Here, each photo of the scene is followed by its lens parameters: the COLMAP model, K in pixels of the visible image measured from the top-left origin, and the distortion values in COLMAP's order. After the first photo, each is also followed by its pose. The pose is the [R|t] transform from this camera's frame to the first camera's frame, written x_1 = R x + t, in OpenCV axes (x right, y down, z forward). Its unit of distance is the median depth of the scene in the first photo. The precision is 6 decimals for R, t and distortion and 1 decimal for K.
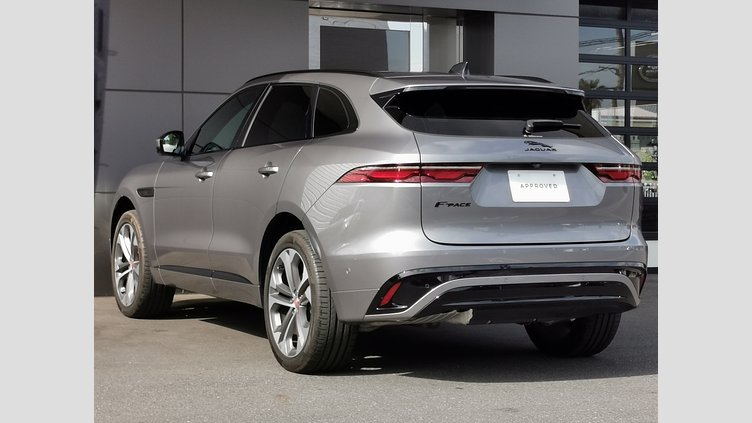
lens RADIAL K [[2148.1, 0, 376.0], [0, 2148.1, 210.0], [0, 0, 1]] dist [-0.186856, 0.000000]
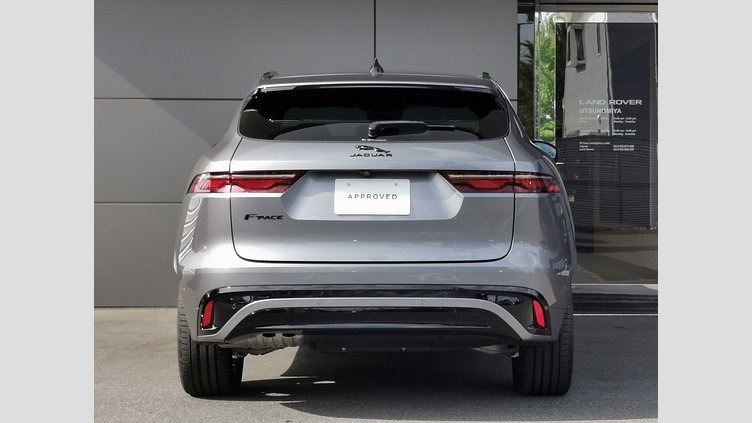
lens RADIAL K [[2024.1, 0, 375.7], [0, 2024.1, 209.5], [0, 0, 1]] dist [0.539003, 0.000000]
pose [[0.837336, 0.004494, -0.546670, 0.529976], [-0.006935, 0.999973, -0.002403, -0.003860], [0.546644, 0.005803, 0.837345, 0.302108]]
